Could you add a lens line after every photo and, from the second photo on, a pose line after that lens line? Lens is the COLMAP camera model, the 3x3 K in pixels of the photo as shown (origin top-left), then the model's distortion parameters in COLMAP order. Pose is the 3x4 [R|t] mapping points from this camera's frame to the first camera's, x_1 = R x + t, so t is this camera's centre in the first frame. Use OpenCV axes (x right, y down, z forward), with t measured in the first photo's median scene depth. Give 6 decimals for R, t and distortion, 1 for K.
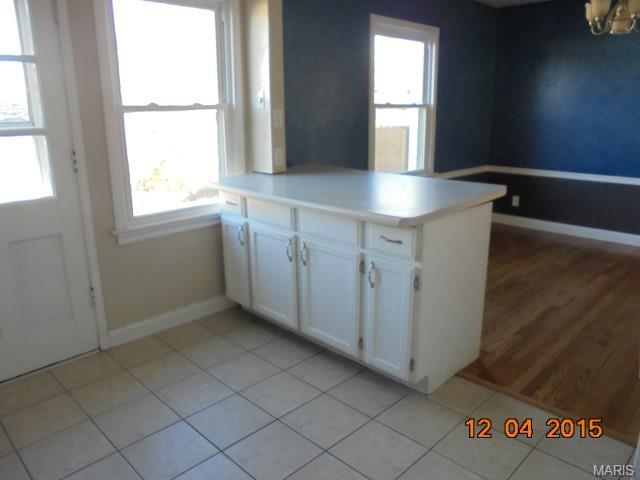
lens RADIAL K [[495.4, 0, 318.1], [0, 495.4, 231.1], [0, 0, 1]] dist [0.002161, 0.003230]
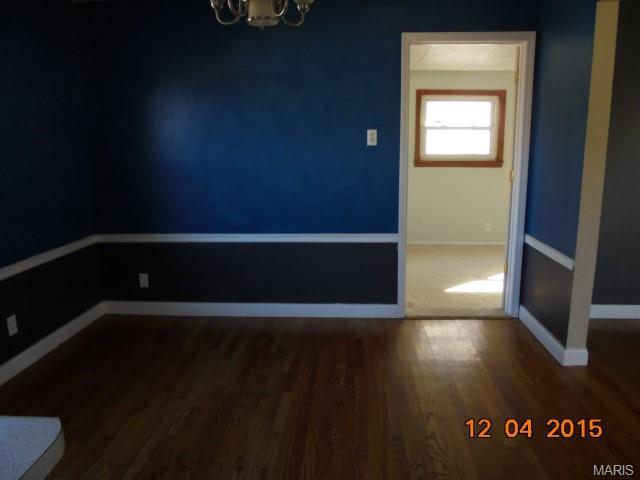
lens RADIAL K [[495.4, 0, 318.1], [0, 495.4, 231.1], [0, 0, 1]] dist [0.002161, 0.003230]
pose [[0.755845, -0.112244, 0.645058, 0.185349], [0.163550, 0.986332, -0.020012, -0.096963], [-0.633995, 0.120626, 0.763872, 0.400770]]
